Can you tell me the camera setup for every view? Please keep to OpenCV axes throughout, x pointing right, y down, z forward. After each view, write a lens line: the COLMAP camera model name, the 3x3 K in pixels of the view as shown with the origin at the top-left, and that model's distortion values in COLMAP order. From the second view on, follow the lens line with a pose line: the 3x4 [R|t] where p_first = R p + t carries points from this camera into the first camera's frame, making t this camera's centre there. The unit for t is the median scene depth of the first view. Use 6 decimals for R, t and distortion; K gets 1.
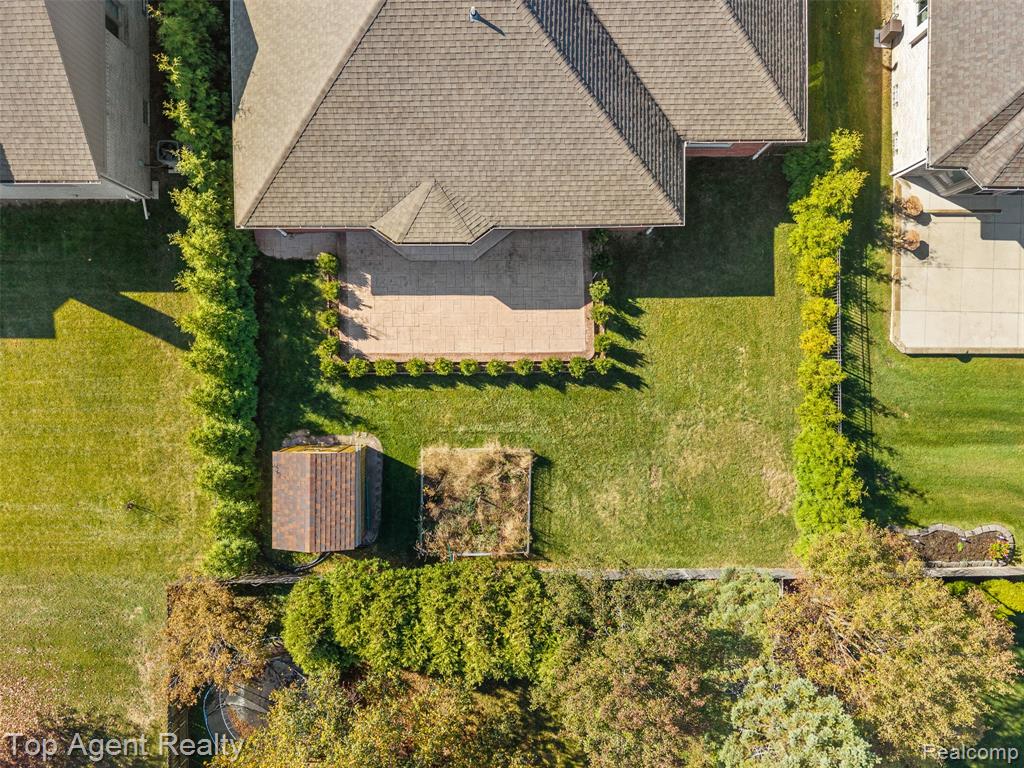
lens RADIAL K [[693.3, 0, 512.0], [0, 693.3, 384.0], [0, 0, 1]] dist [0.051458, -0.052557]
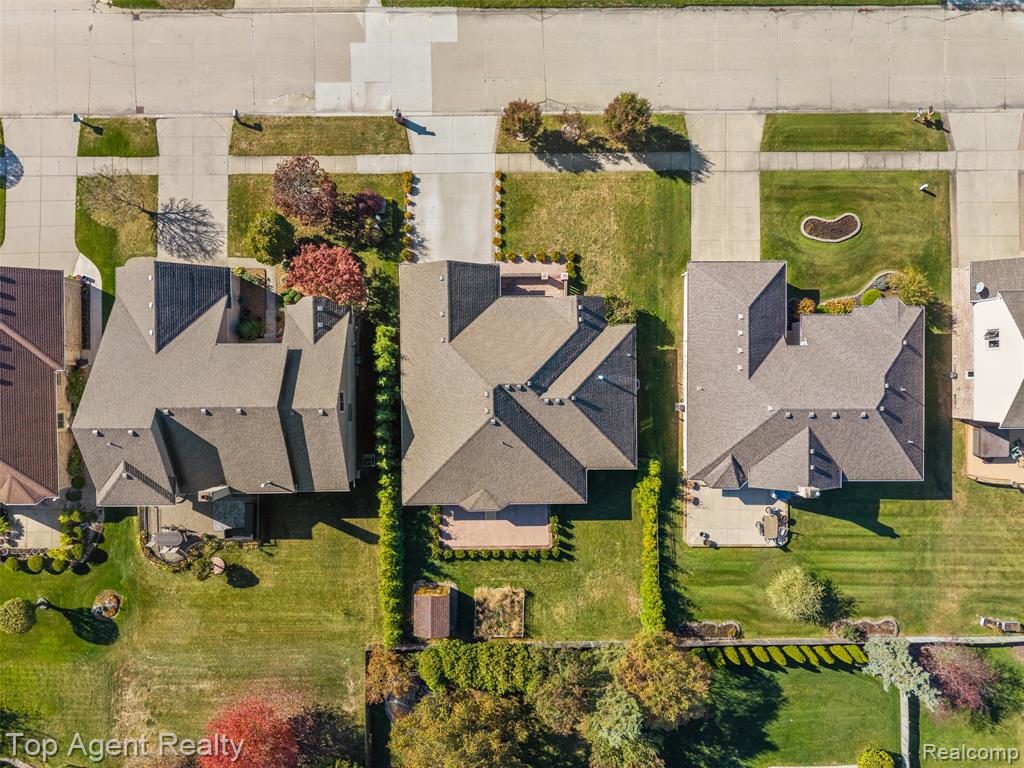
lens RADIAL K [[683.7, 0, 513.8], [0, 683.7, 398.5], [0, 0, 1]] dist [0.040732, -0.047648]
pose [[0.999986, 0.000489, 0.005185, -0.017950], [-0.000506, 0.999994, 0.003296, -0.531706], [-0.005183, -0.003299, 0.999981, -1.219981]]
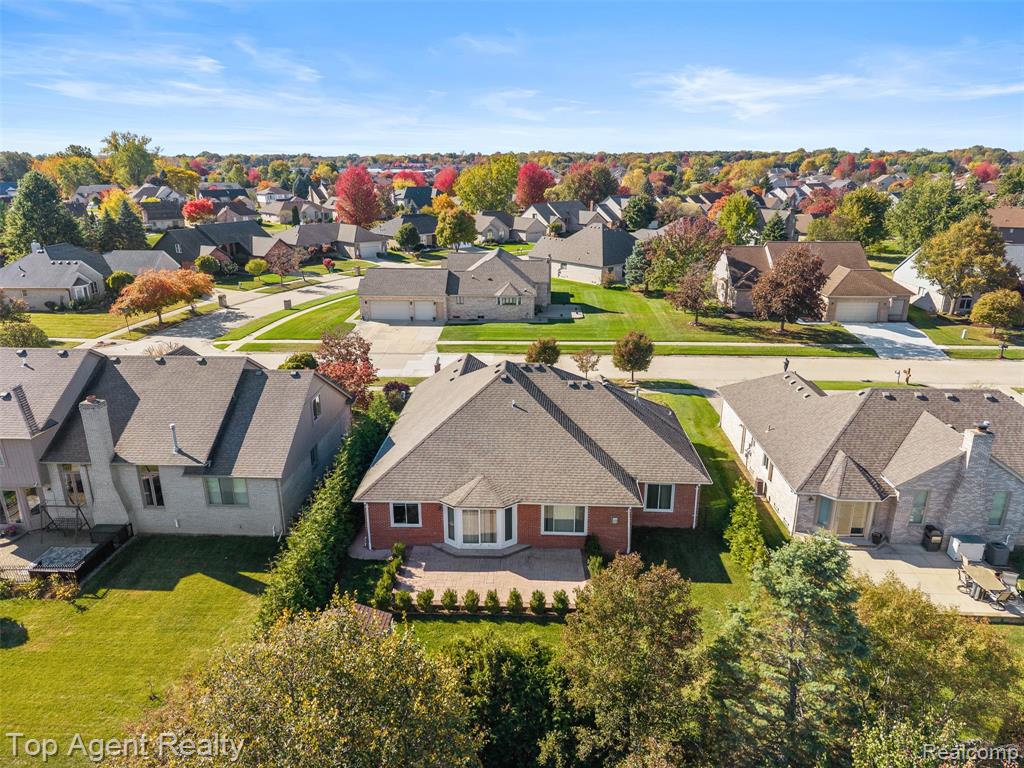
lens RADIAL K [[693.3, 0, 512.0], [0, 693.3, 384.0], [0, 0, 1]] dist [0.051458, -0.052557]
pose [[0.998679, 0.010065, -0.050390, 0.030408], [-0.051181, 0.282306, -0.957958, 1.035445], [0.004584, 0.959272, 0.282448, 0.282102]]
